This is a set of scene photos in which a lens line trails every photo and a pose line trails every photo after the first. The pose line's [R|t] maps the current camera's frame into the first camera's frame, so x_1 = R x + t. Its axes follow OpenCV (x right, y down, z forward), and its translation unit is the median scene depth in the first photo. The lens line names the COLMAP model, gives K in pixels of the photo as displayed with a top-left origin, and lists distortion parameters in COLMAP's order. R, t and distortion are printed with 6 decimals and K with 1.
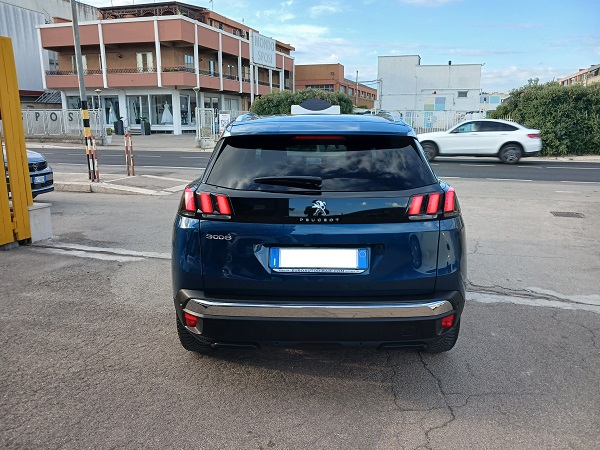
lens RADIAL K [[479.3, 0, 308.8], [0, 479.3, 226.5], [0, 0, 1]] dist [-0.001901, 0.001286]
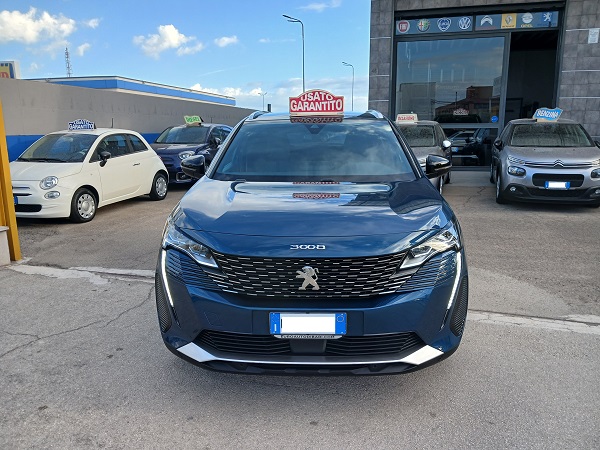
lens RADIAL K [[475.8, 0, 312.7], [0, 475.8, 232.2], [0, 0, 1]] dist [-0.002542, -0.008871]
pose [[-0.999833, -0.006852, 0.016963, 0.000618], [0.000866, 0.908453, 0.417987, -0.047255], [-0.018274, 0.417932, -0.908295, 0.226437]]
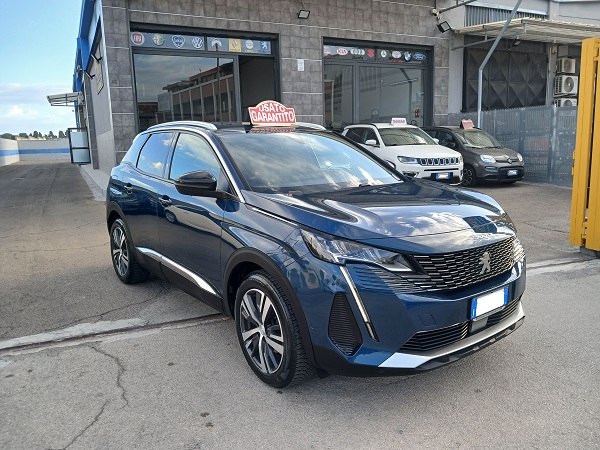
lens RADIAL K [[474.1, 0, 309.2], [0, 474.1, 224.6], [0, 0, 1]] dist [-0.005226, -0.002800]
pose [[-0.781325, 0.116347, -0.613184, 0.062546], [-0.122360, 0.934850, 0.333293, -0.042301], [0.612012, 0.335439, -0.716186, 0.207029]]
